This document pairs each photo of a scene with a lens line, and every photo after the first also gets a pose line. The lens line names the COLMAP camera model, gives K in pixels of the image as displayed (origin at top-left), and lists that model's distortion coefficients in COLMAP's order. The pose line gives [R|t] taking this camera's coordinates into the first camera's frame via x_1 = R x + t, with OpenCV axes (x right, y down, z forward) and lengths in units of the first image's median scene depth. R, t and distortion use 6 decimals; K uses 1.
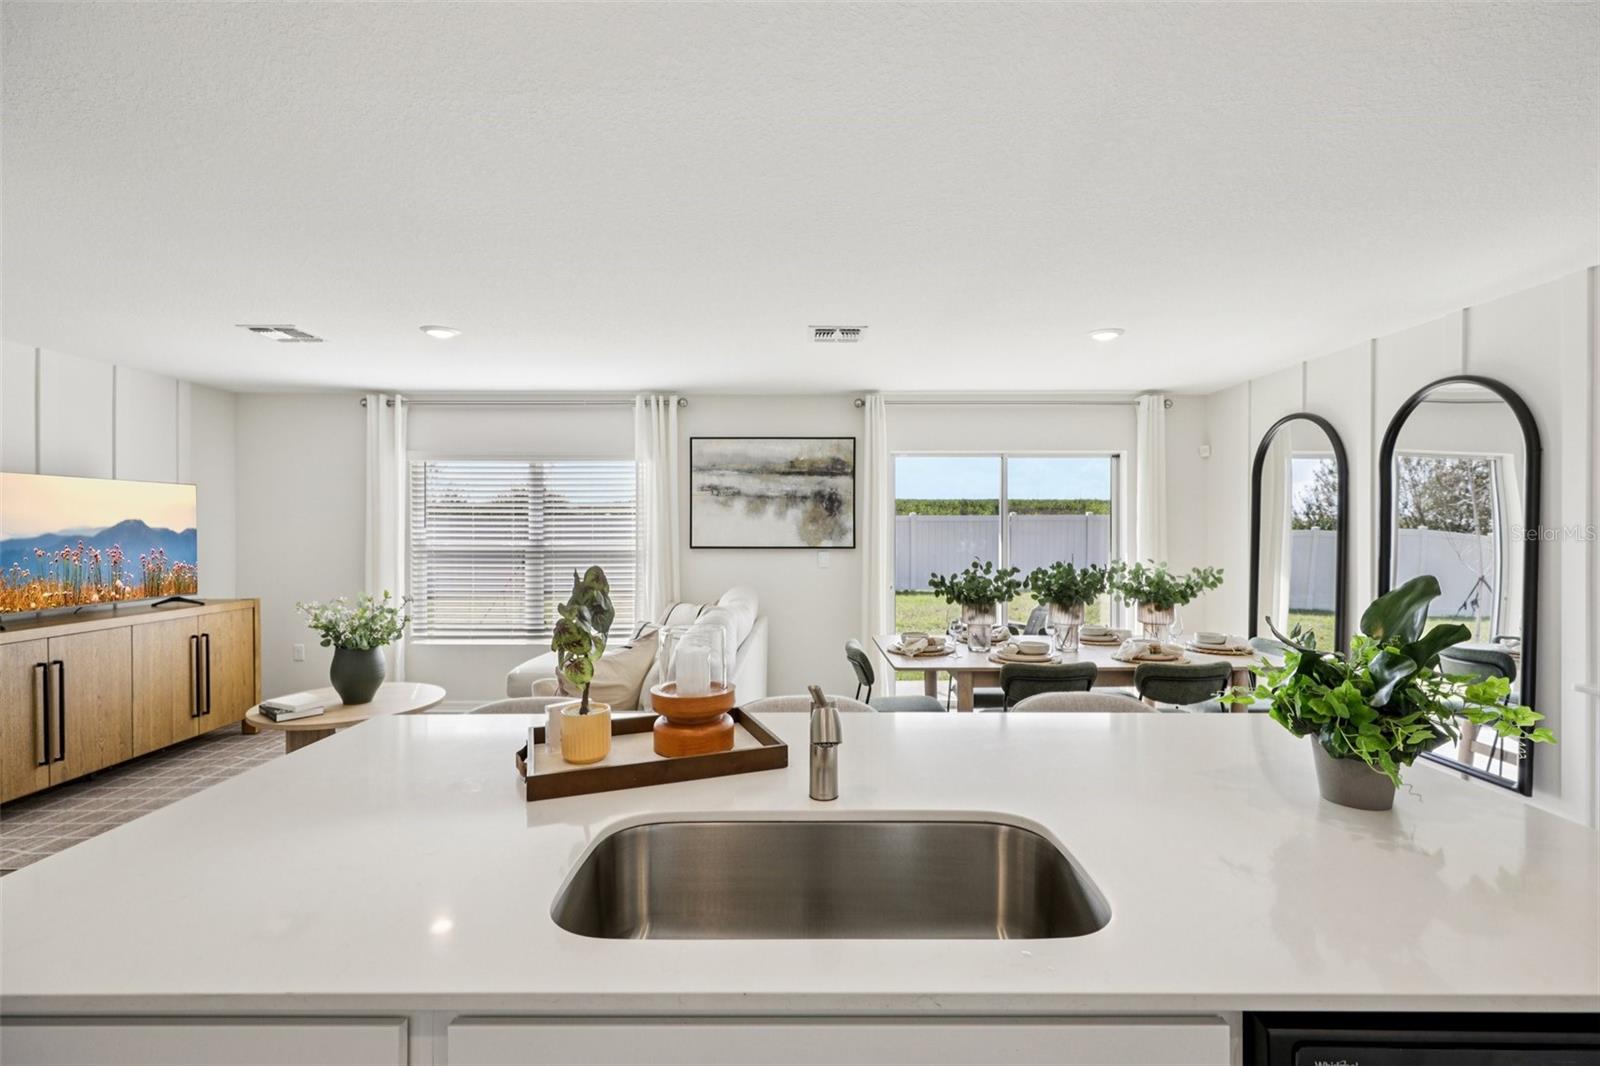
lens RADIAL K [[711.7, 0, 792.9], [0, 711.7, 526.8], [0, 0, 1]] dist [0.000266, 0.000091]
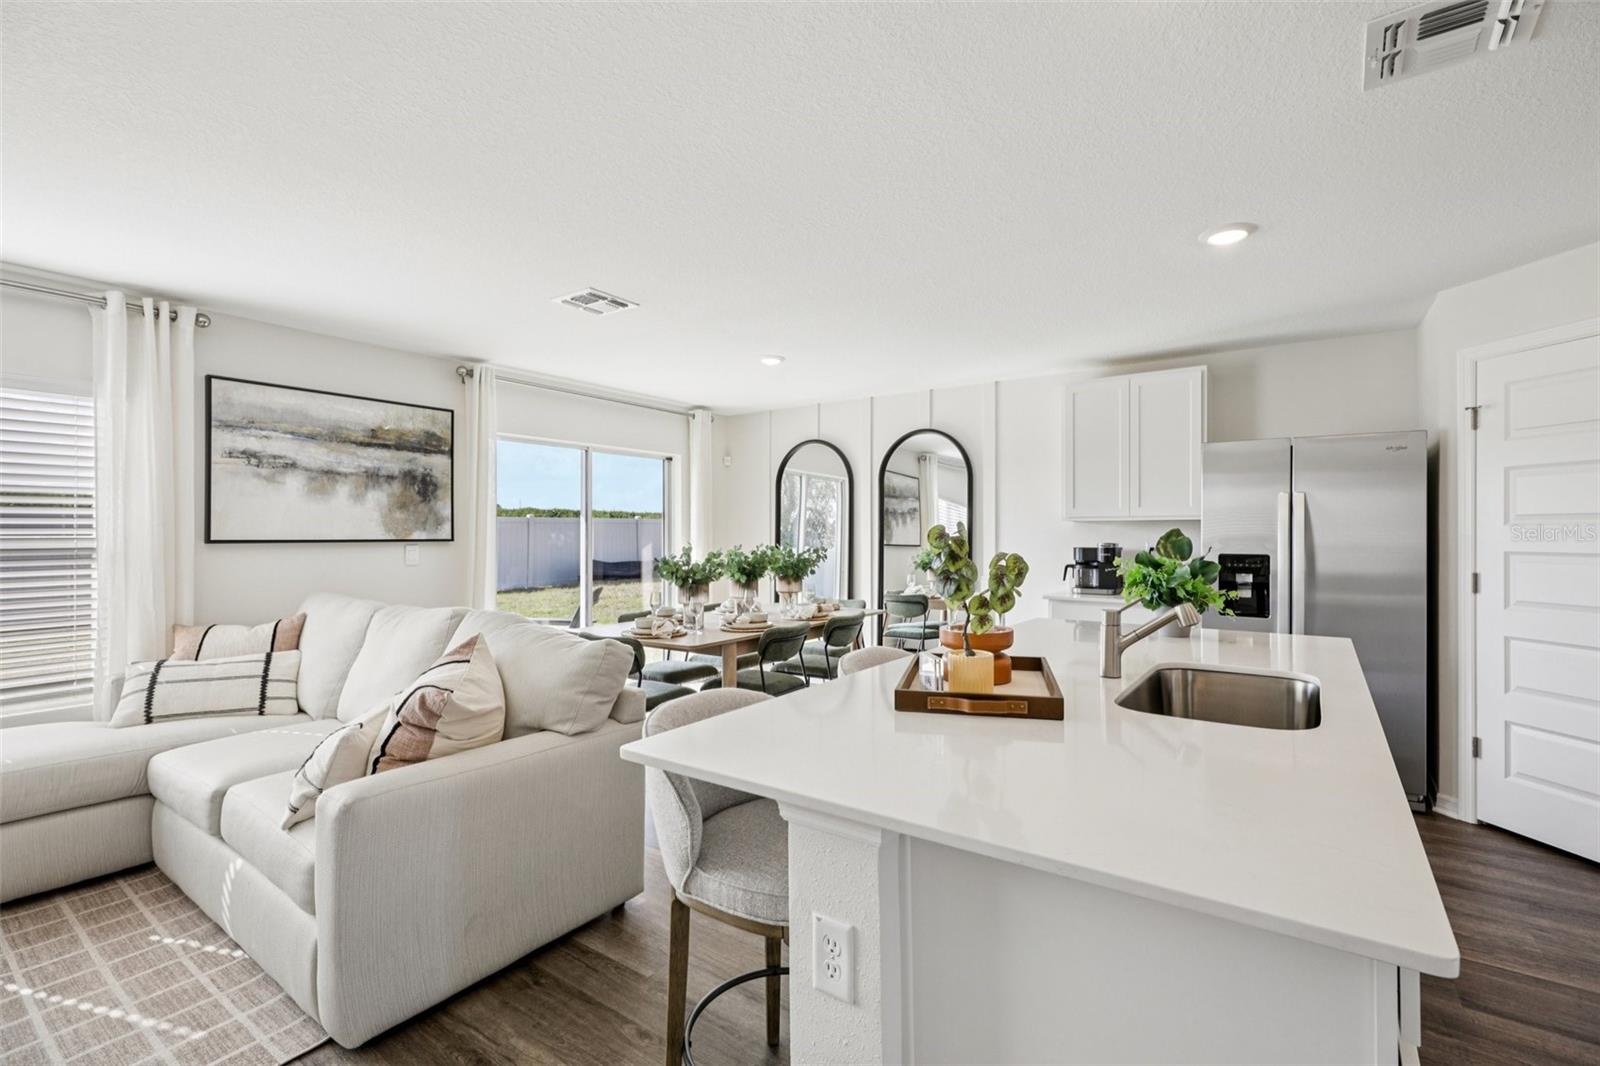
lens RADIAL K [[711.7, 0, 803.8], [0, 711.7, 531.3], [0, 0, 1]] dist [0.000266, 0.000091]
pose [[0.577247, 0.000594, 0.816569, -0.364853], [-0.001573, 0.999999, 0.000384, 0.017979], [-0.816568, -0.001506, 0.577247, 0.167590]]
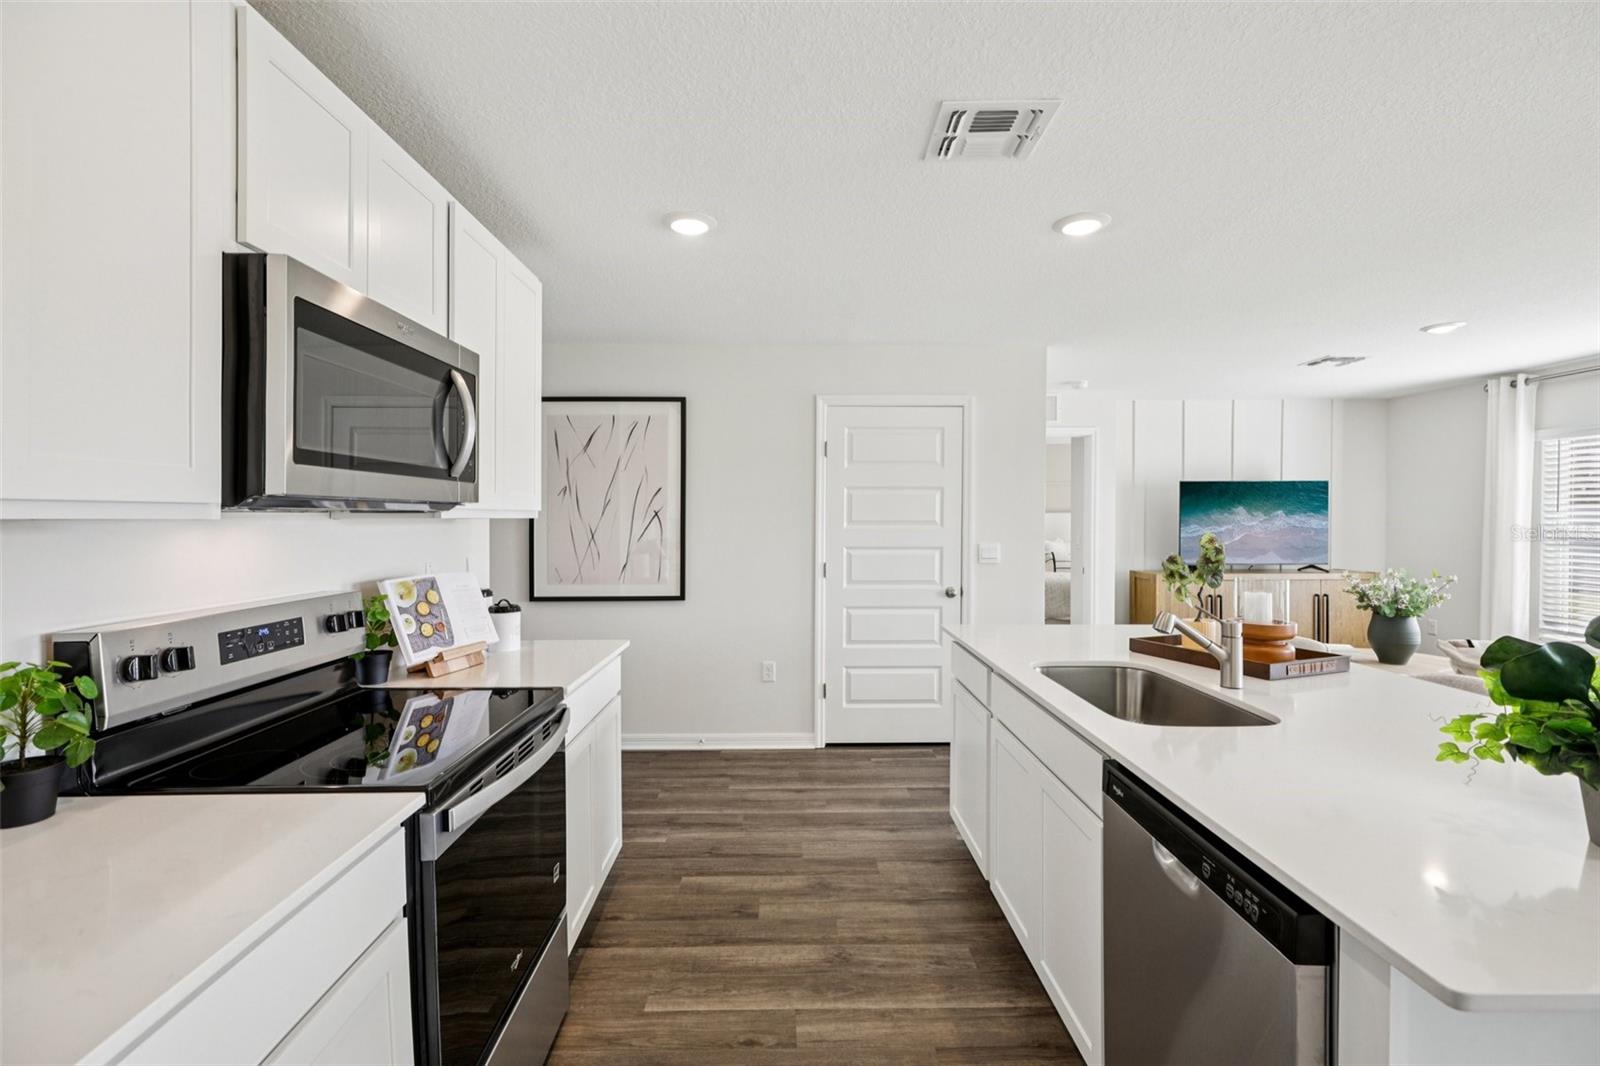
lens RADIAL K [[711.7, 0, 806.1], [0, 711.7, 524.4], [0, 0, 1]] dist [0.000266, 0.000091]
pose [[0.013891, 0.010113, -0.999852, 0.387665], [0.005110, 0.999935, 0.010185, 0.002991], [0.999890, -0.005251, 0.013838, 0.022095]]
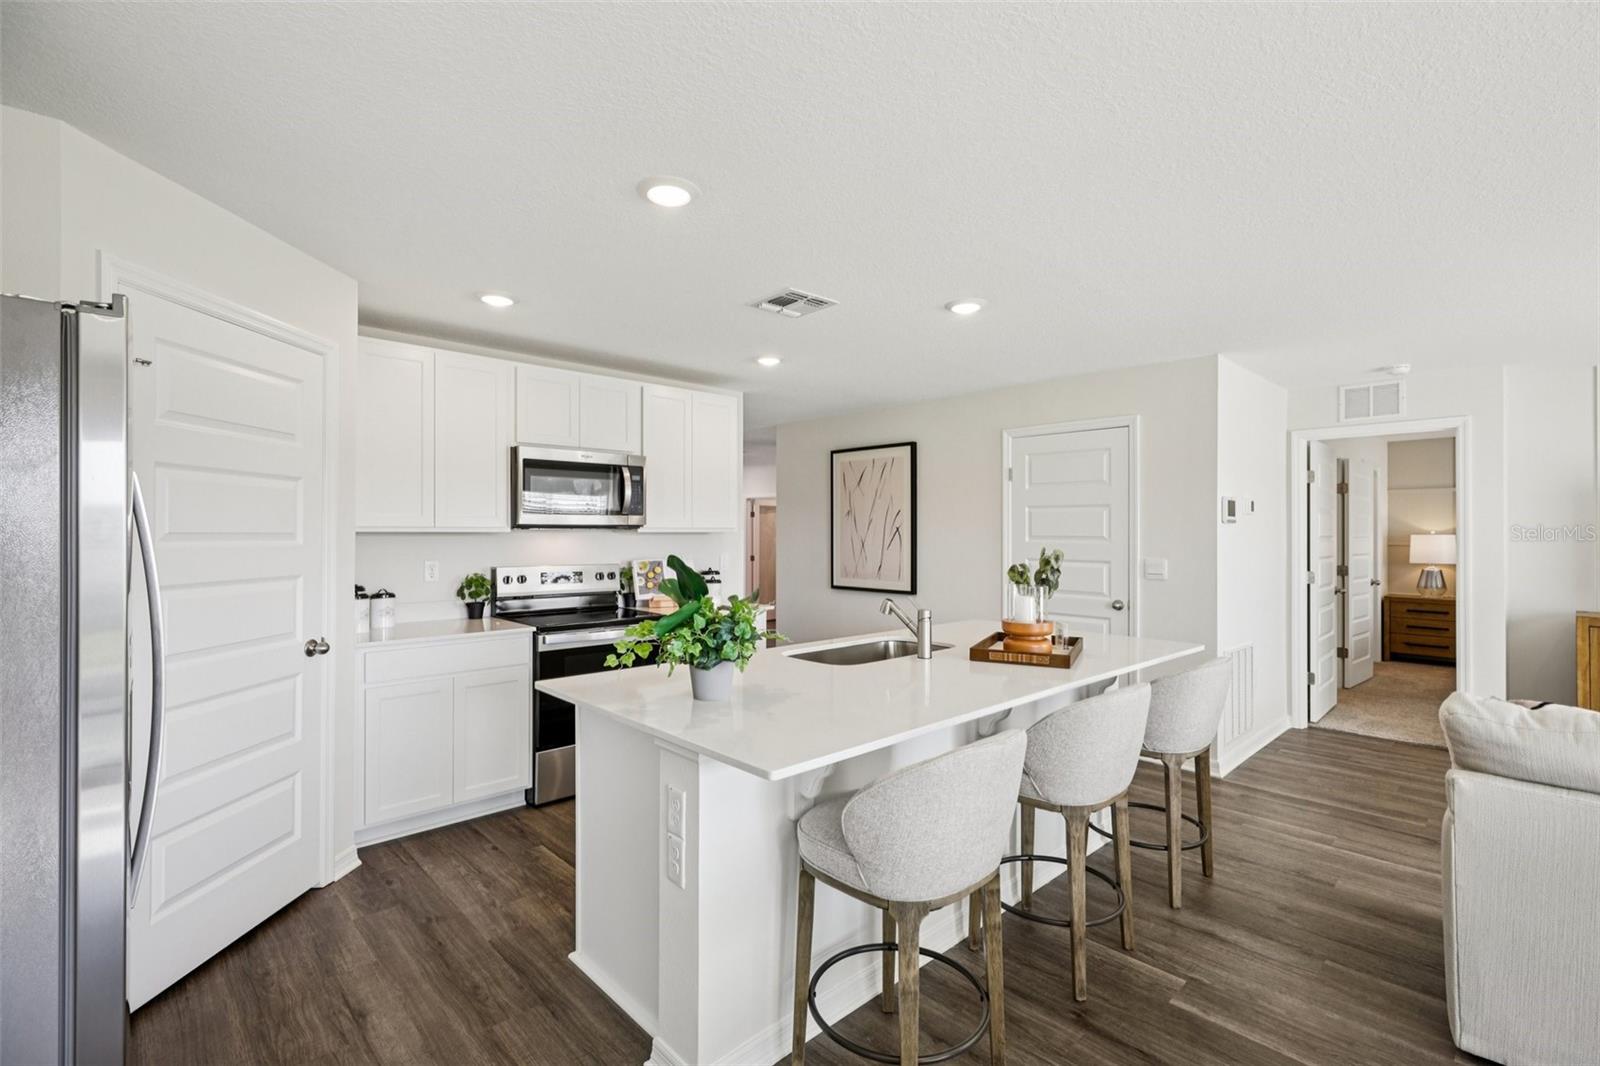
lens RADIAL K [[711.7, 0, 813.3], [0, 711.7, 532.7], [0, 0, 1]] dist [0.000266, 0.000091]
pose [[-0.726499, -0.000351, -0.687167, 0.423863], [0.000742, 0.999999, -0.001296, 0.004496], [0.687167, -0.001452, -0.726498, 0.556399]]
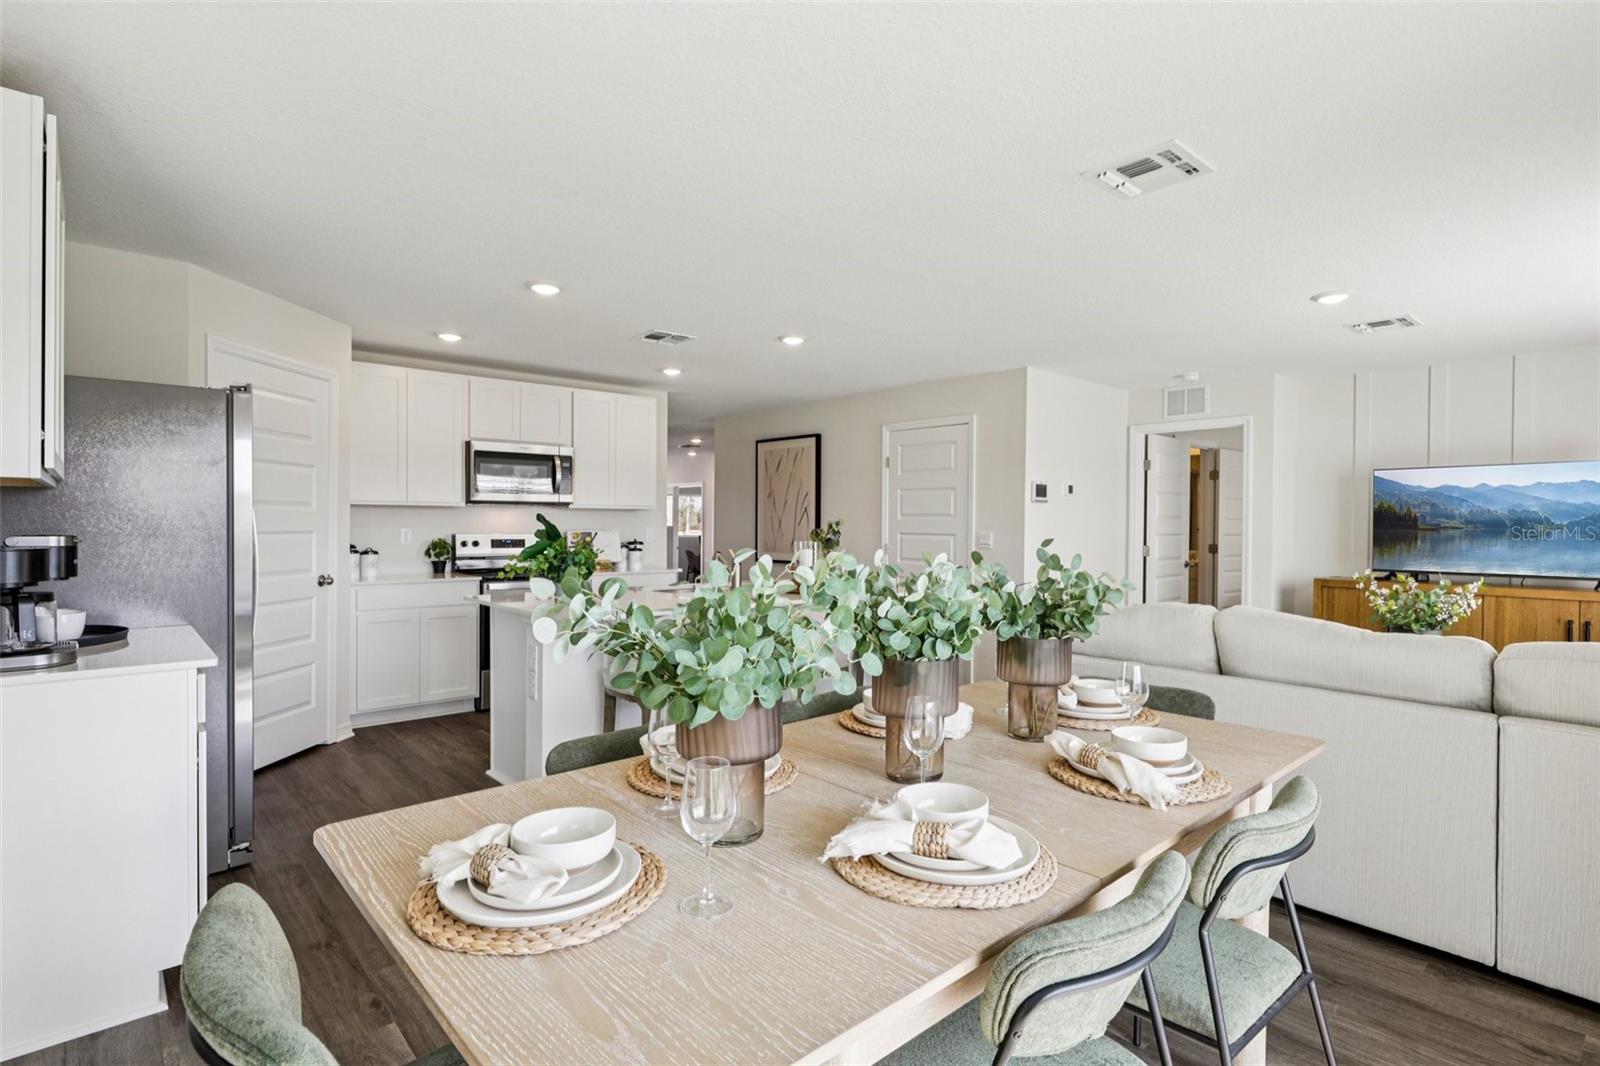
lens RADIAL K [[785.9, 0, 812.1], [0, 785.9, 532.1], [0, 0, 1]] dist [-0.002168, -0.000264]
pose [[-0.748617, 0.003915, -0.662992, 0.495082], [-0.004345, 0.999932, 0.010811, 0.023048], [0.662989, 0.010974, -0.748549, 0.895974]]
